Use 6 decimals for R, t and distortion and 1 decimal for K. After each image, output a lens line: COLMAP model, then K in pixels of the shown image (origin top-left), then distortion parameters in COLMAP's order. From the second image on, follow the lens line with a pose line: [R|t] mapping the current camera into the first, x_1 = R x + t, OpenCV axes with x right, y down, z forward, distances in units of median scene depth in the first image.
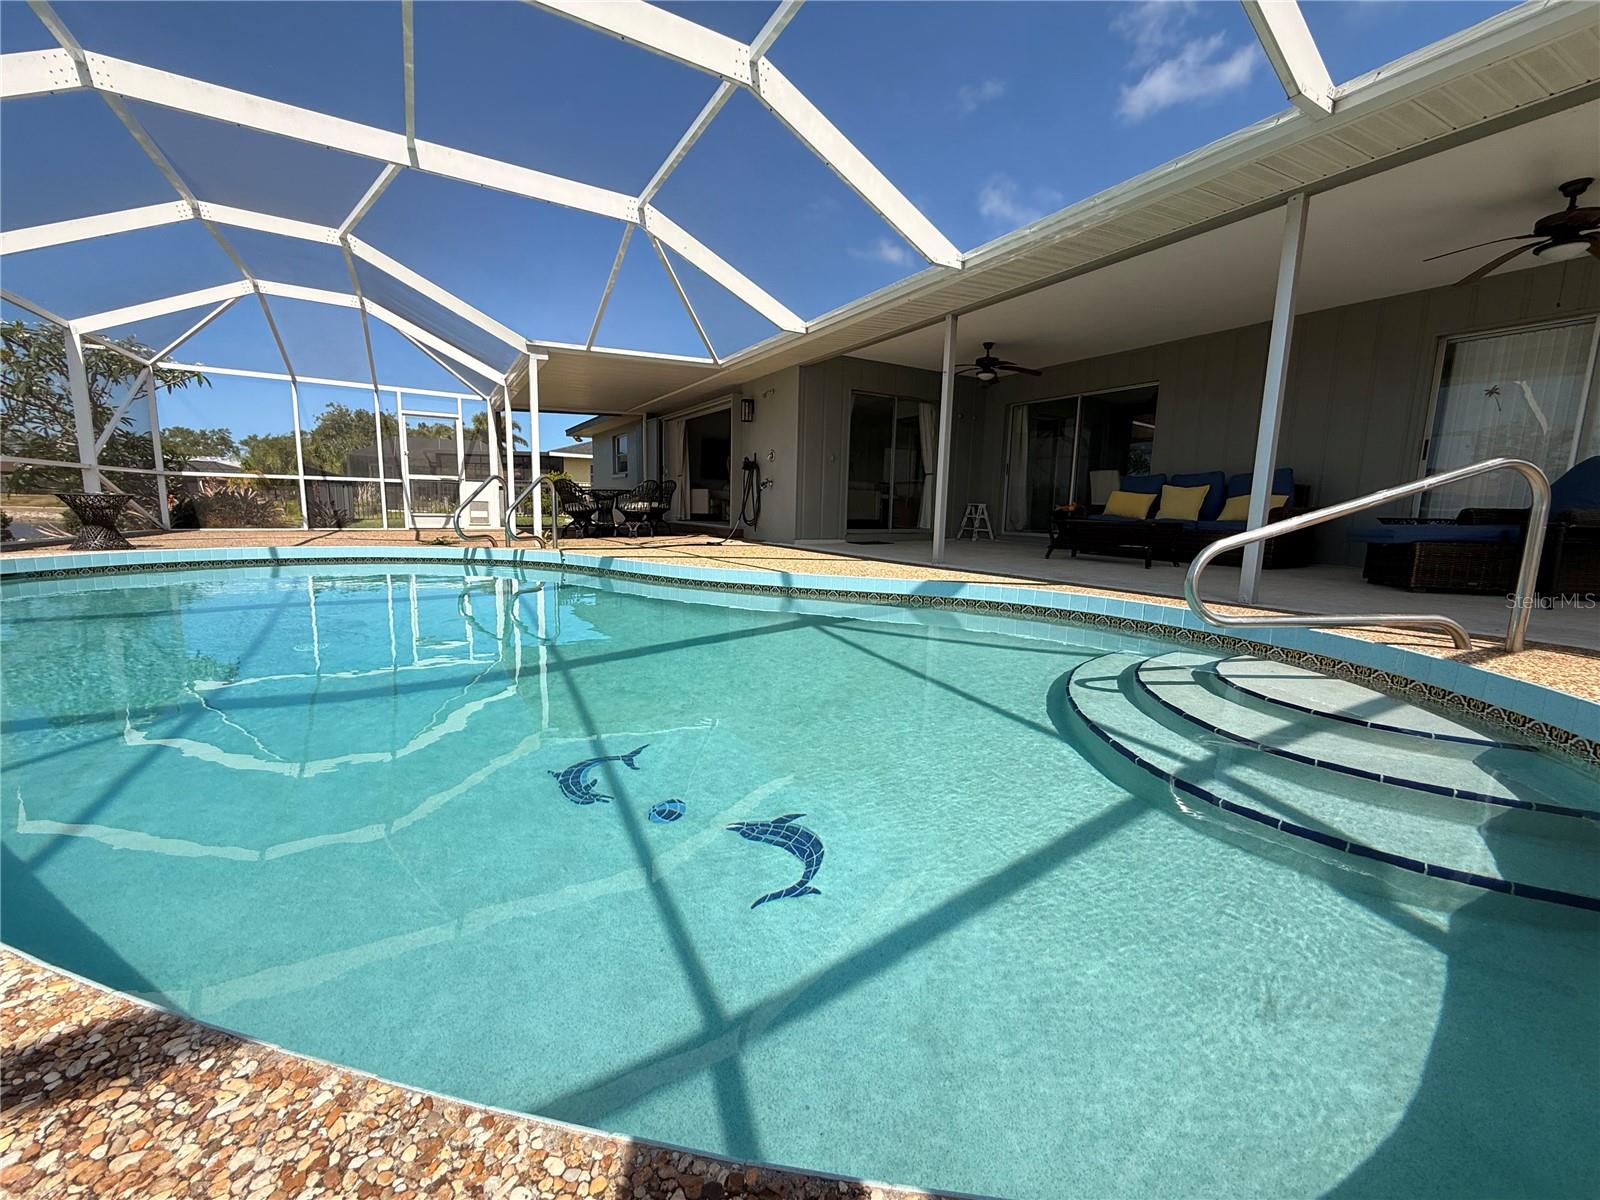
lens RADIAL K [[639.7, 0, 798.3], [0, 639.7, 599.2], [0, 0, 1]] dist [-0.001652, 0.000682]
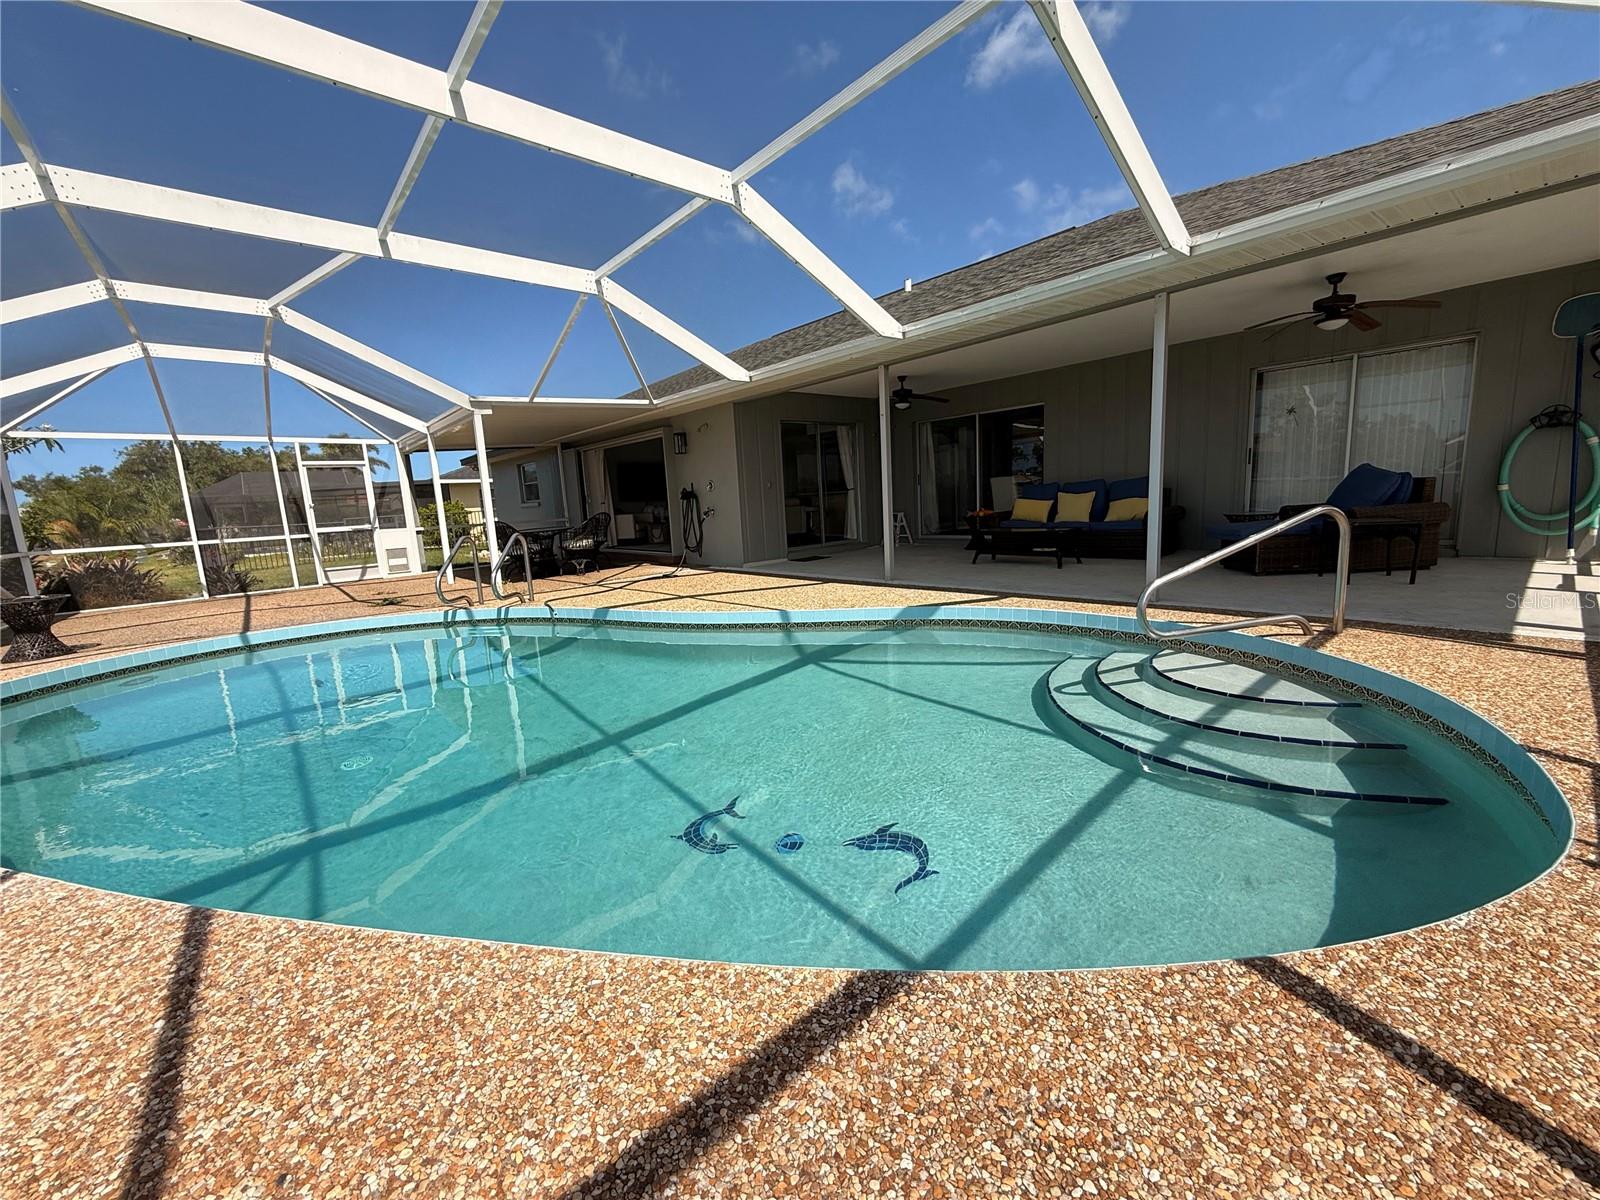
lens RADIAL K [[639.7, 0, 798.7], [0, 639.7, 598.0], [0, 0, 1]] dist [-0.001652, 0.000682]
pose [[0.980248, -0.103492, 0.168533, -0.150100], [0.102098, 0.994630, 0.016940, -0.066221], [-0.169381, 0.000601, 0.985550, -0.108095]]
